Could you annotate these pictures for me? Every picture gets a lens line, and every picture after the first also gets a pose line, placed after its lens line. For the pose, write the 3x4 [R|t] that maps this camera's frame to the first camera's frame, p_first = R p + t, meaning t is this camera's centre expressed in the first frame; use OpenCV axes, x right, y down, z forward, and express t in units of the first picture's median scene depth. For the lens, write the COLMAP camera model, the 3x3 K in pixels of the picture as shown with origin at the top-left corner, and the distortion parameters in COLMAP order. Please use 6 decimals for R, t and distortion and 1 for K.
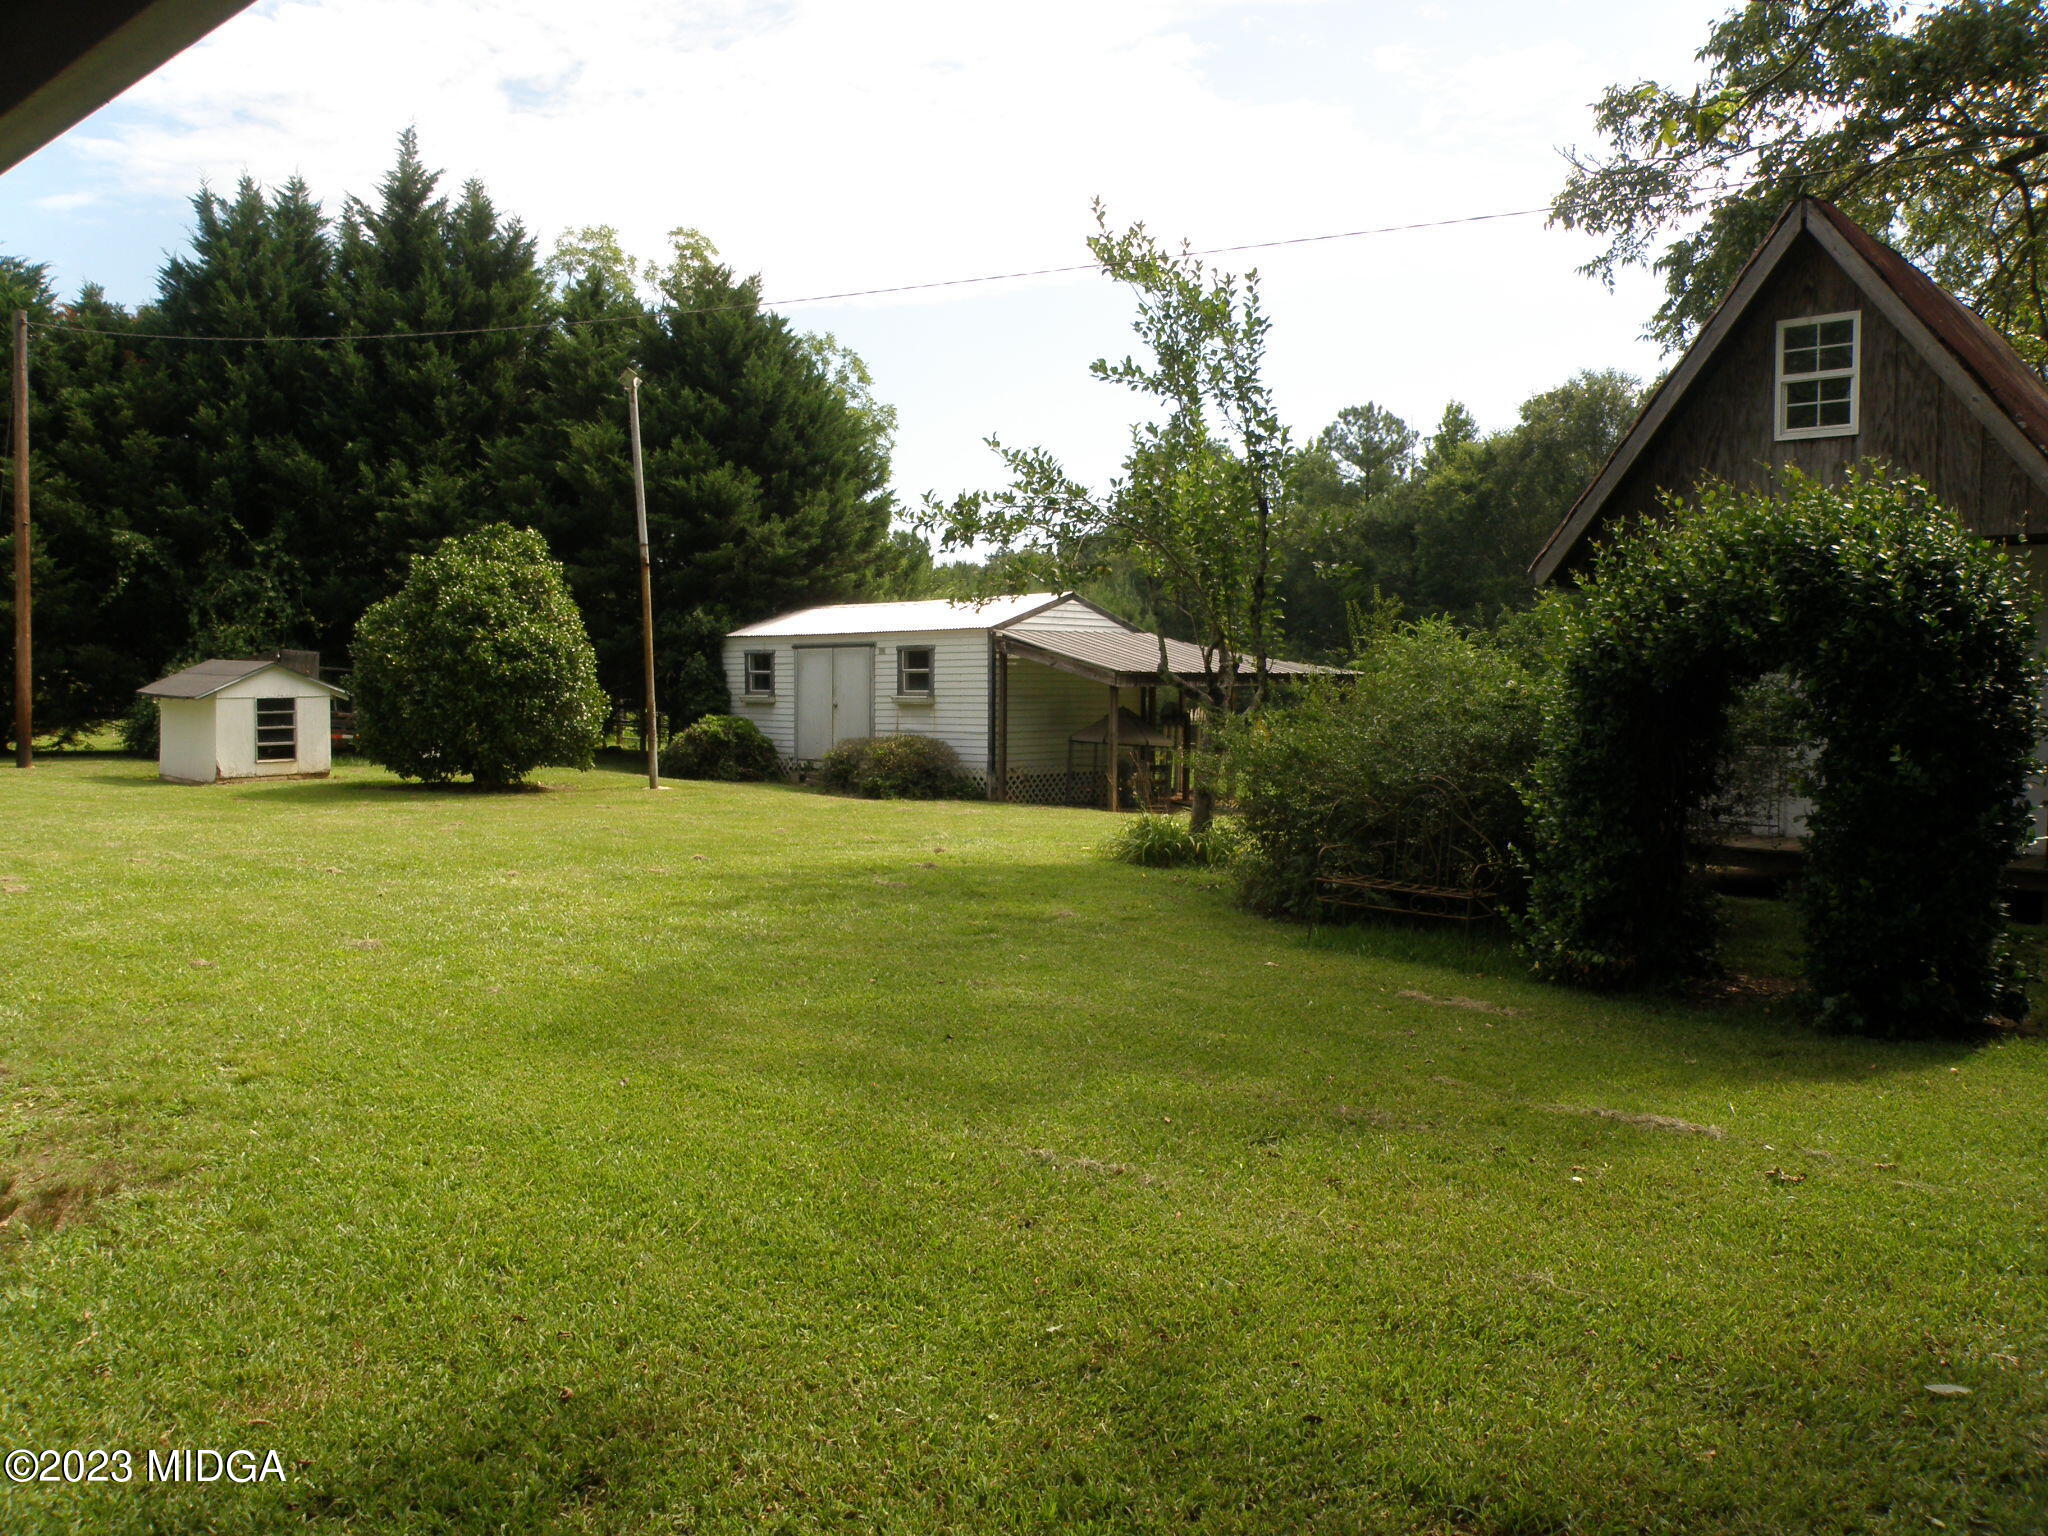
lens RADIAL K [[1590.8, 0, 1022.3], [0, 1590.8, 775.3], [0, 0, 1]] dist [-0.159041, 0.121756]
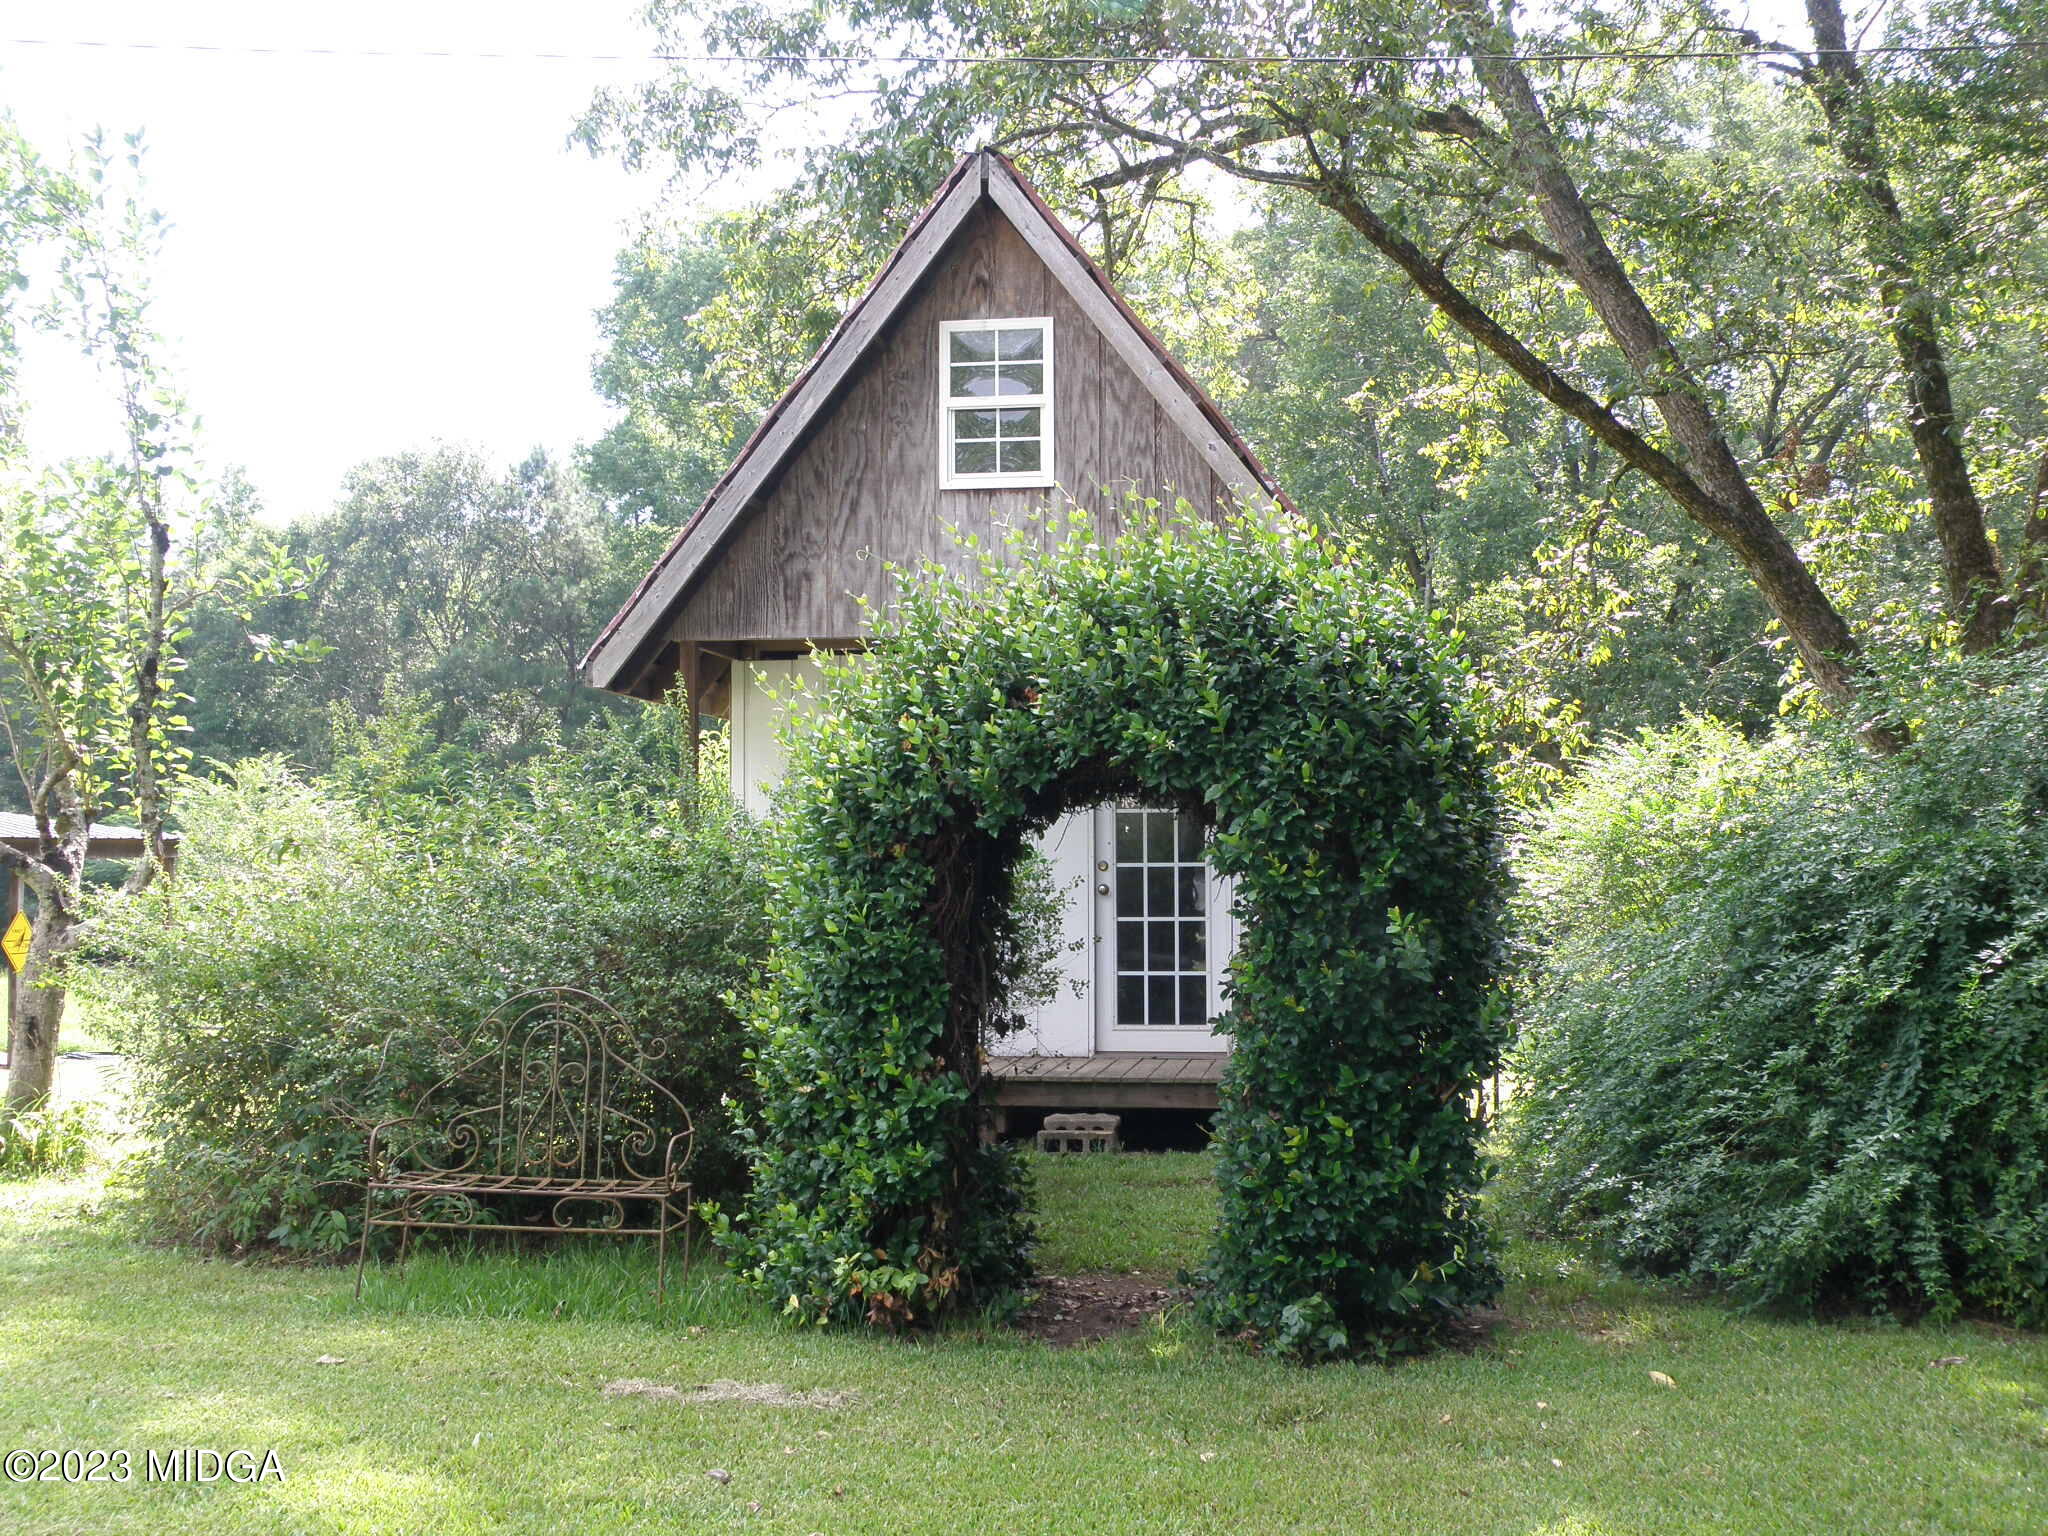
lens RADIAL K [[2179.5, 0, 1026.1], [0, 2179.5, 775.1], [0, 0, 1]] dist [0.019245, 0.000000]
pose [[0.813509, 0.013085, 0.581405, -0.058711], [0.043312, 0.995607, -0.083010, -0.003074], [-0.579937, 0.092711, 0.809369, 0.187880]]
